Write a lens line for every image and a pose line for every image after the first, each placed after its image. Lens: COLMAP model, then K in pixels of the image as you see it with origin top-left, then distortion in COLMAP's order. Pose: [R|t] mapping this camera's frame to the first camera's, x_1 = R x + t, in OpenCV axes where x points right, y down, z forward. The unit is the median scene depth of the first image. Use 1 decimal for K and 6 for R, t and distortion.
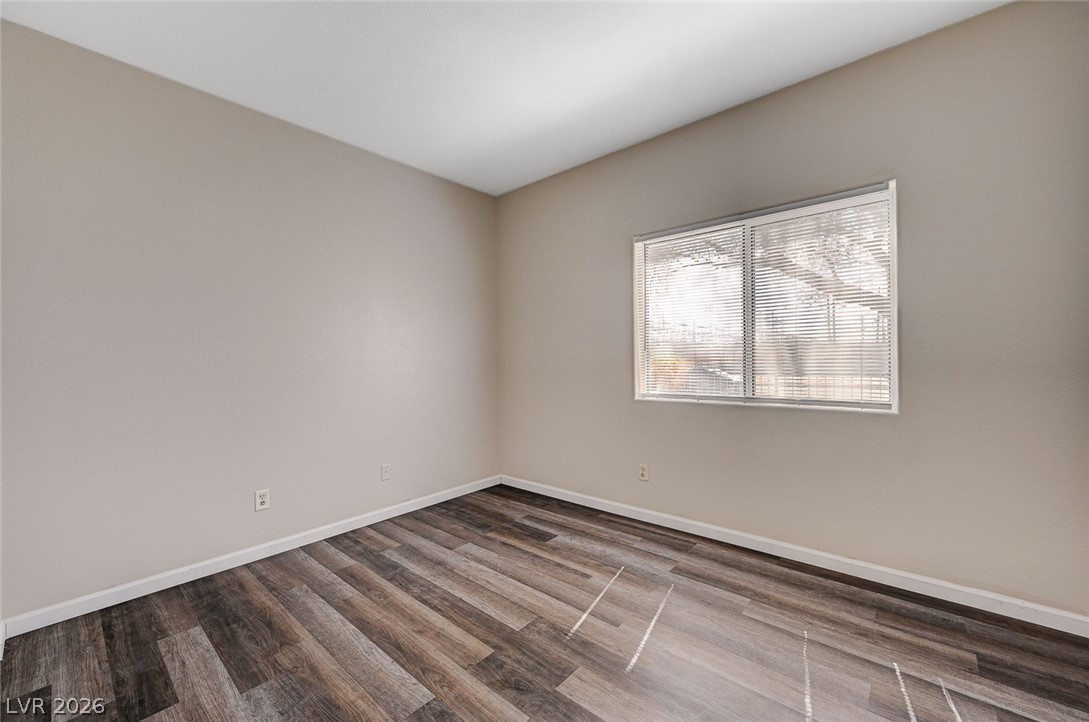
lens RADIAL K [[436.5, 0, 542.9], [0, 436.5, 362.9], [0, 0, 1]] dist [0.000306, -0.000108]
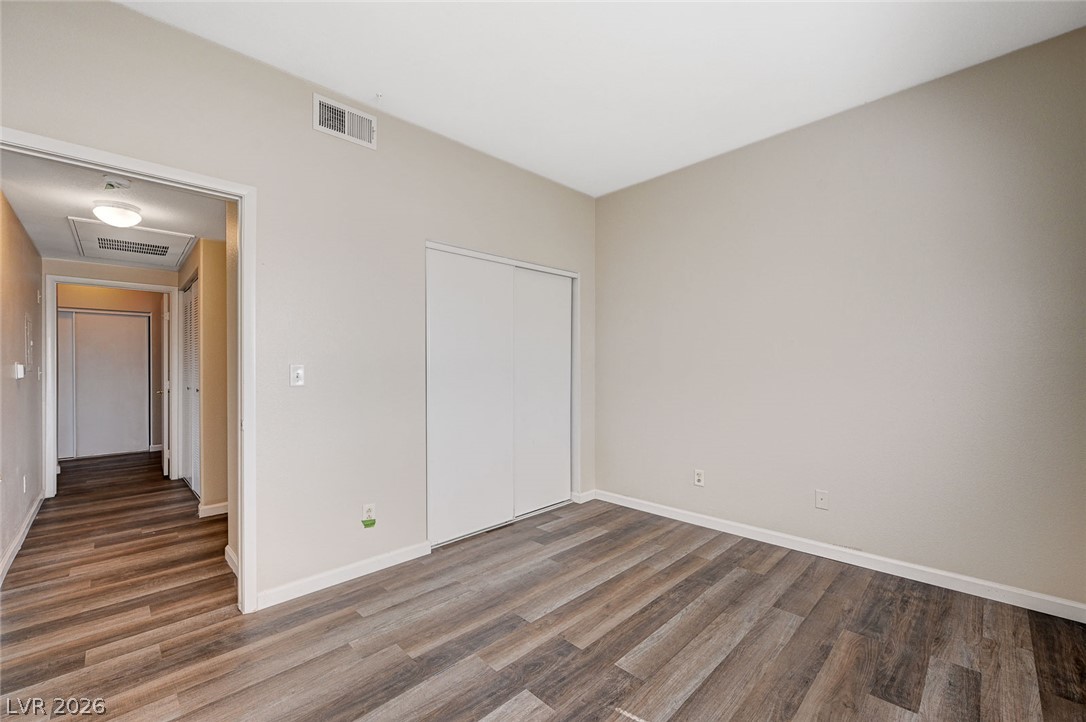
lens RADIAL K [[435.3, 0, 542.4], [0, 435.3, 361.8], [0, 0, 1]] dist [0.000306, -0.000108]
pose [[-0.059504, 0.006369, -0.998208, 0.667094], [-0.000658, 0.999979, 0.006420, -0.022455], [0.998228, 0.001039, -0.059498, 0.697502]]
